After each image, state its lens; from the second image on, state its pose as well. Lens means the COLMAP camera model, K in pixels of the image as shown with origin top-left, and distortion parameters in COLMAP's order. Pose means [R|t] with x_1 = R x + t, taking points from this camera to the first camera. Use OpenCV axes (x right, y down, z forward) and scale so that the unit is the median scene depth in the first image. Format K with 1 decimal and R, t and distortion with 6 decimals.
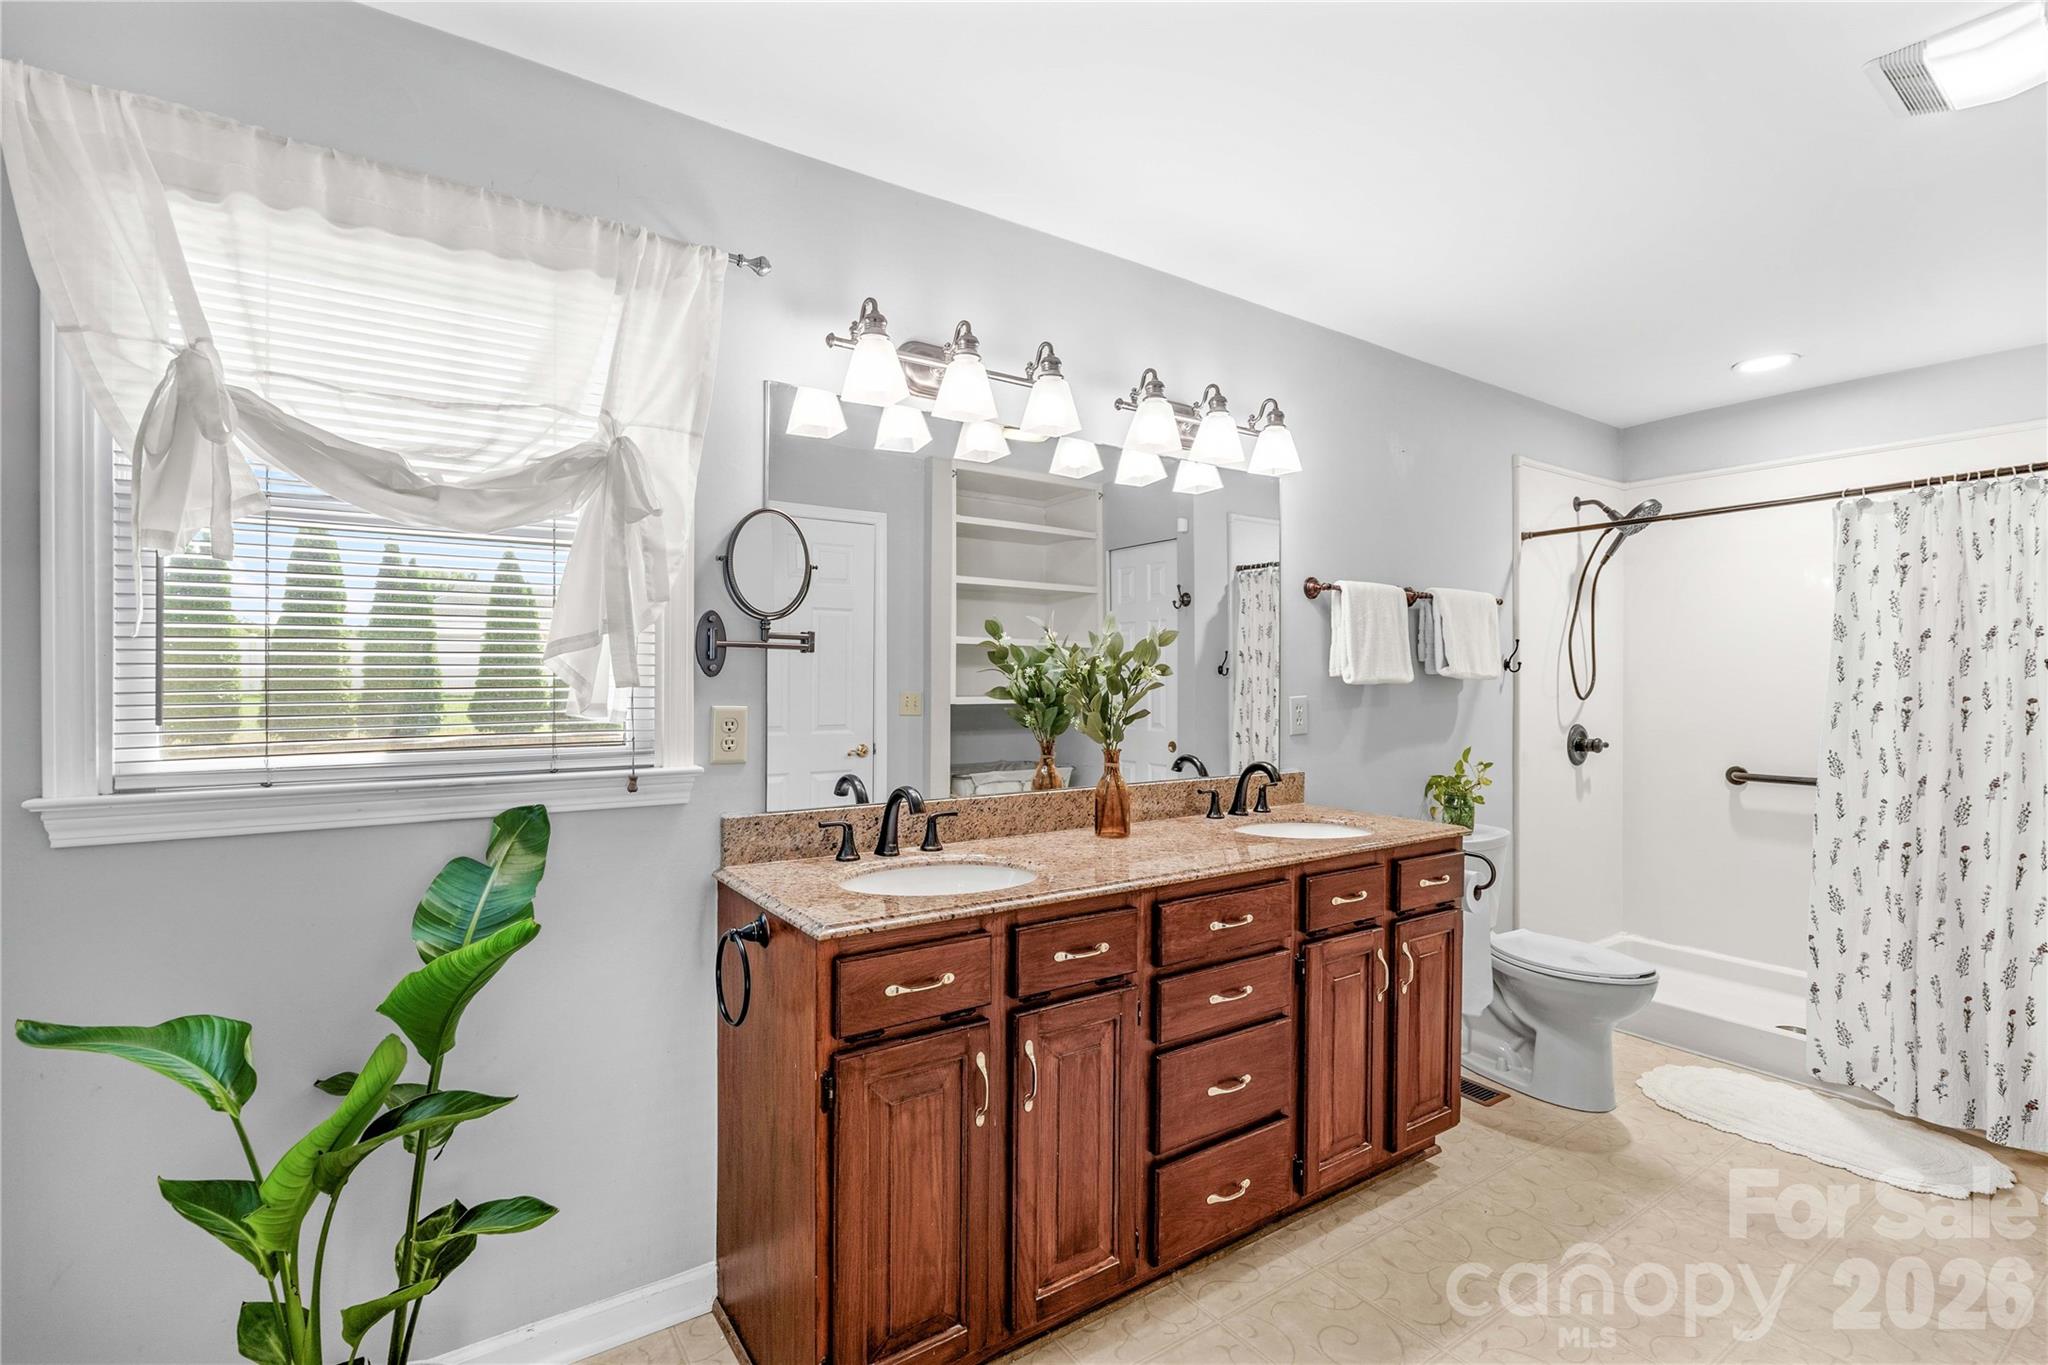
lens RADIAL K [[923.7, 0, 1020.8], [0, 923.7, 686.4], [0, 0, 1]] dist [-0.001934, 0.000628]
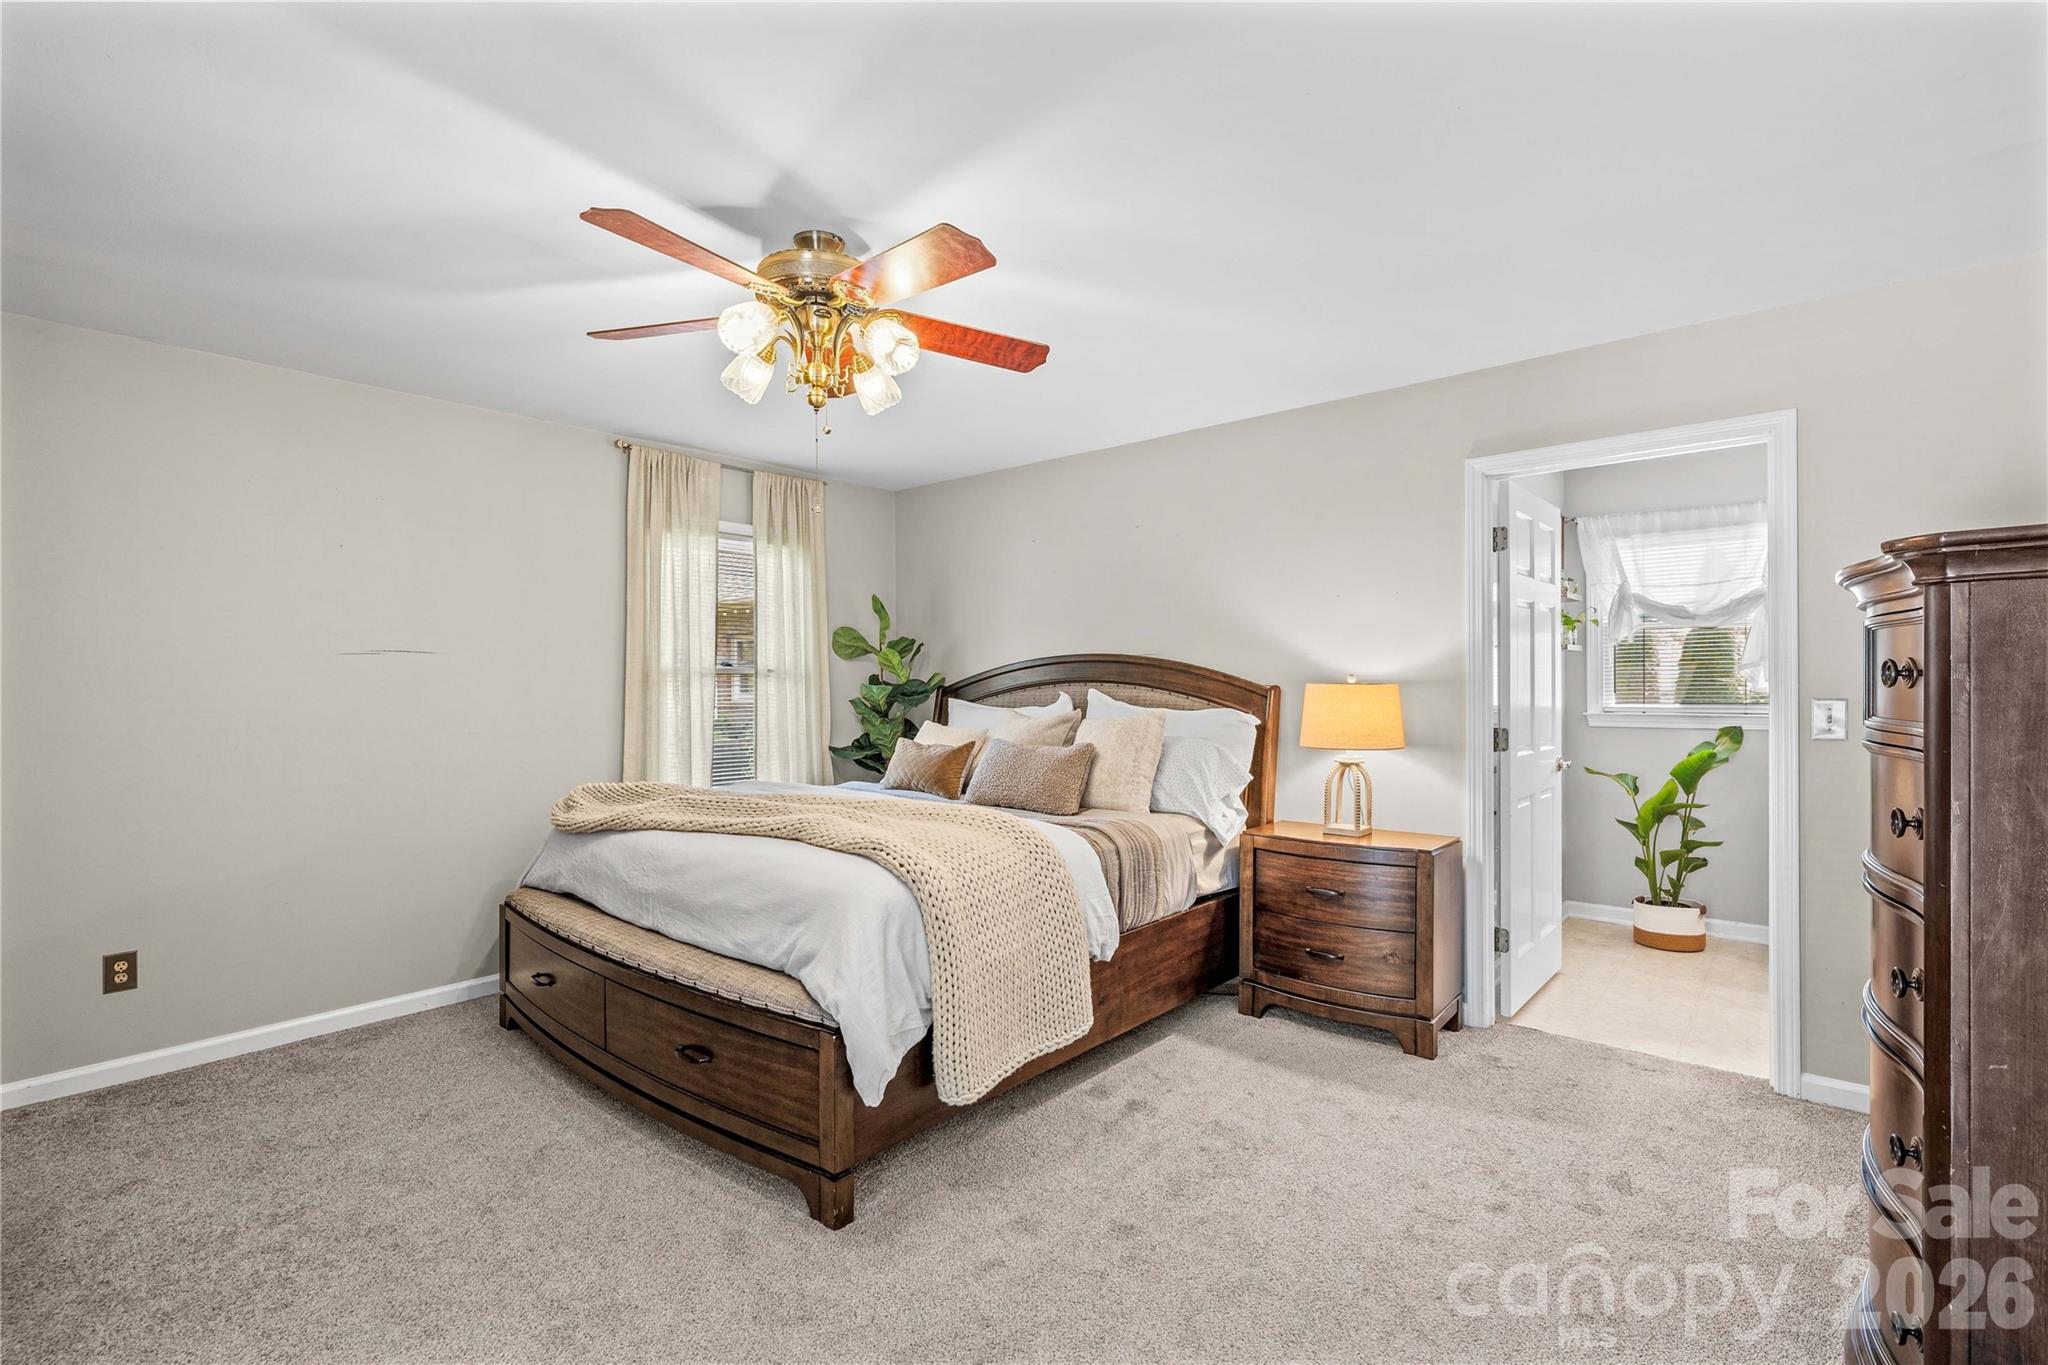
lens RADIAL K [[932.8, 0, 1019.2], [0, 932.8, 688.4], [0, 0, 1]] dist [0.000232, 0.000405]
pose [[0.262990, 0.002250, -0.964796, 1.878324], [0.006746, 0.999969, 0.004171, -0.006842], [0.964775, -0.007606, 0.262966, -2.100939]]
